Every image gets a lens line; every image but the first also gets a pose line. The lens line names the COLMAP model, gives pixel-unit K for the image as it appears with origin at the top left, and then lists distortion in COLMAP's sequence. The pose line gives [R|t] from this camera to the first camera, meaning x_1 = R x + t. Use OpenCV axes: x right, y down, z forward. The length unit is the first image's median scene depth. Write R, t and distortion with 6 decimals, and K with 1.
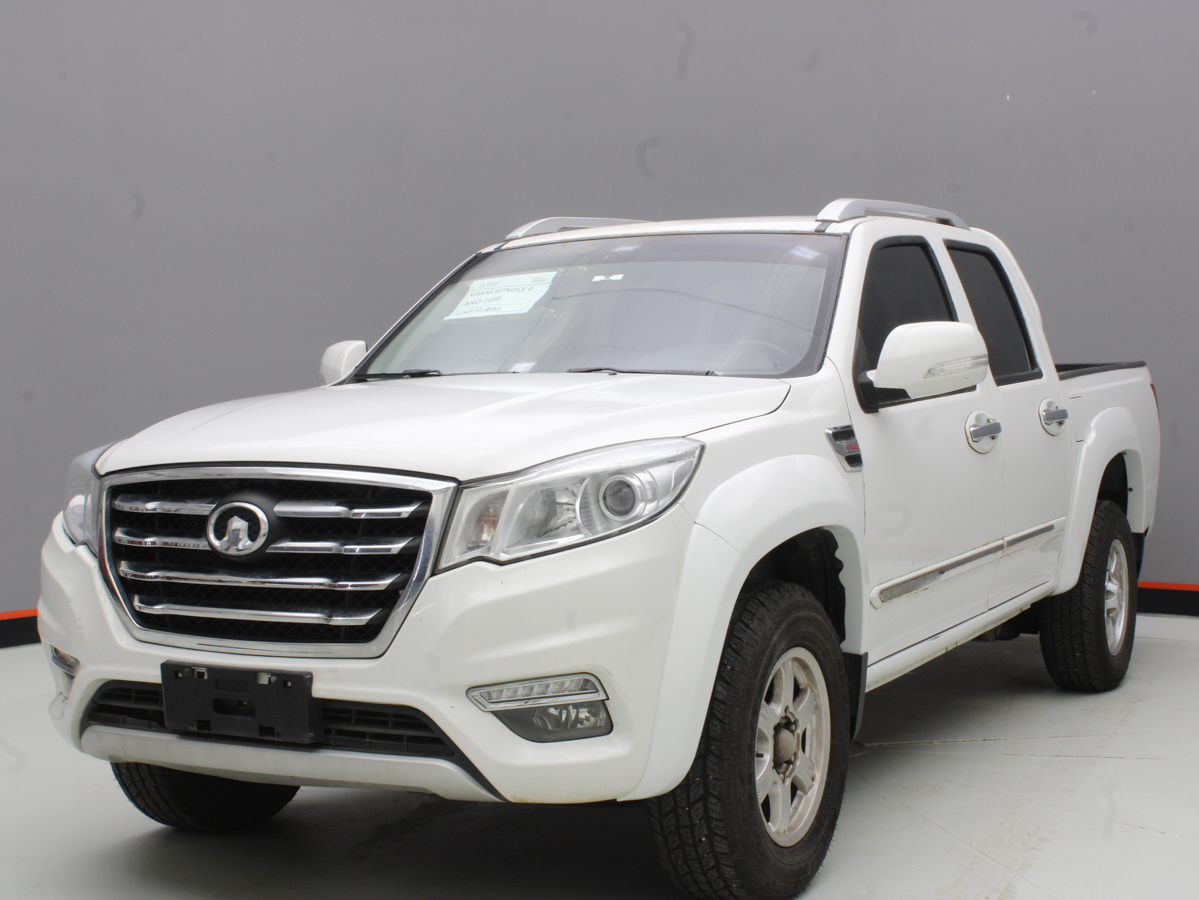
lens RADIAL K [[1832.7, 0, 599.5], [0, 1832.7, 450.0], [0, 0, 1]] dist [-0.055333, -0.042342]
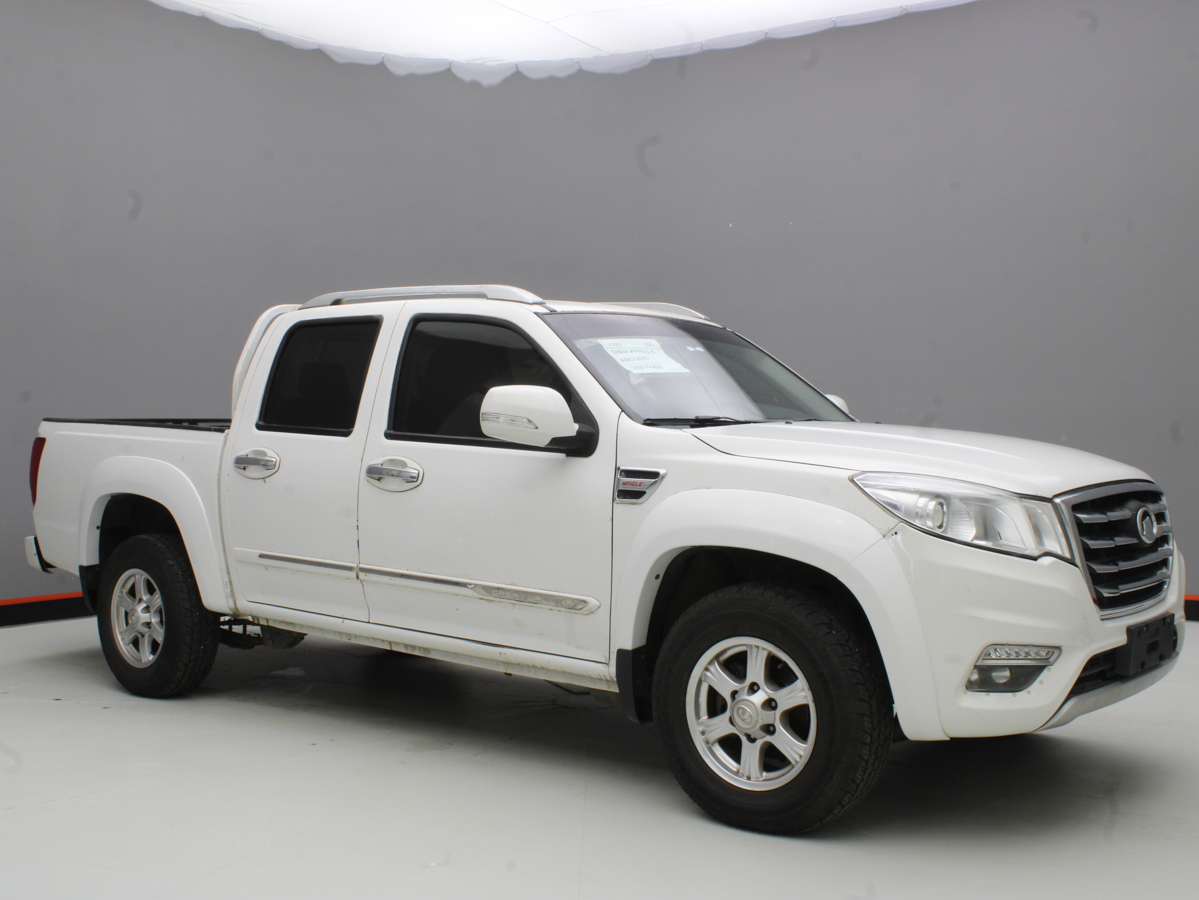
lens RADIAL K [[1367.4, 0, 599.5], [0, 1367.4, 450.0], [0, 0, 1]] dist [-0.082129, 0.013593]
pose [[0.200820, -0.005743, 0.979611, -1.335586], [0.035777, 0.999359, -0.001476, -0.030943], [-0.978975, 0.035344, 0.200897, 1.202652]]
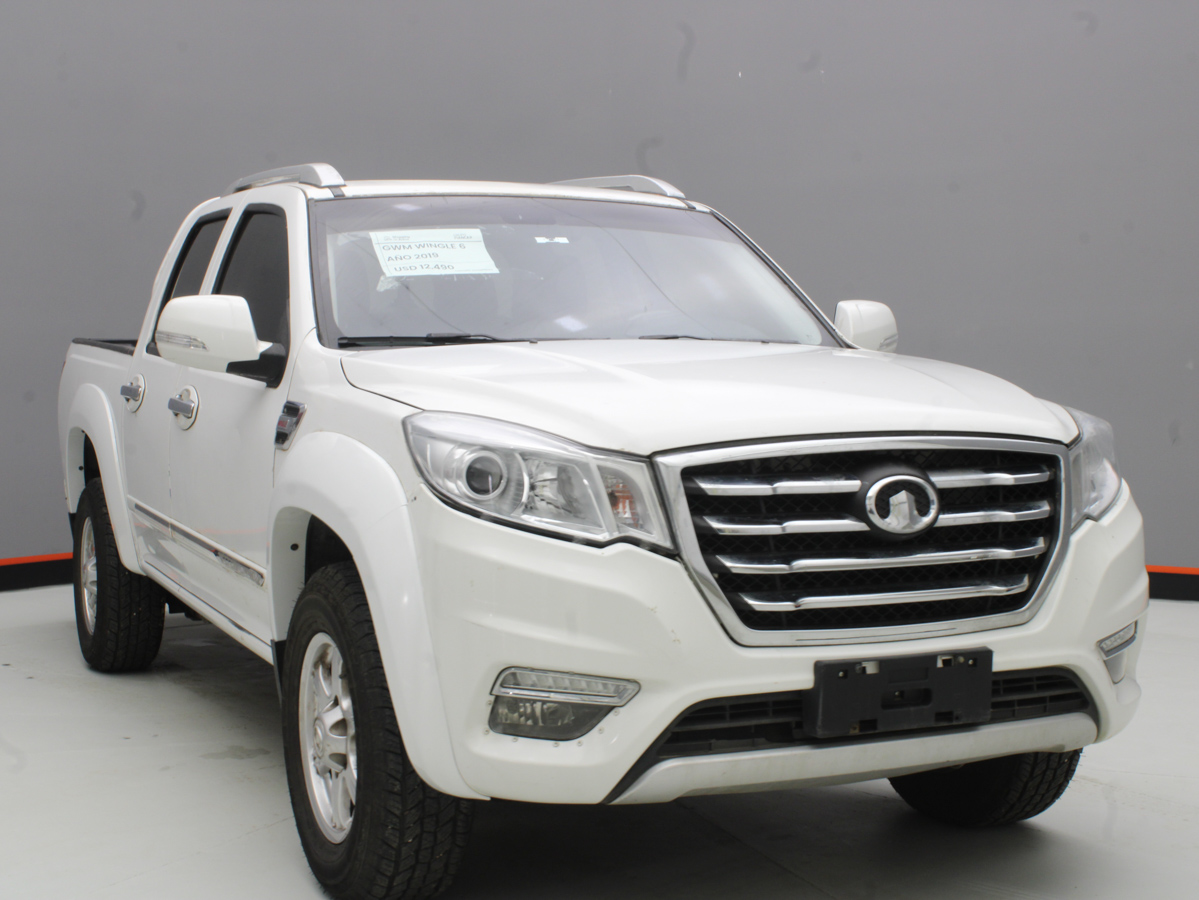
lens RADIAL K [[1832.7, 0, 599.5], [0, 1832.7, 450.0], [0, 0, 1]] dist [-0.055333, -0.042342]
pose [[0.610705, -0.030938, 0.791254, -1.009604], [0.023022, 0.999508, 0.021312, -0.007185], [-0.791524, 0.005201, 0.611117, 0.554955]]
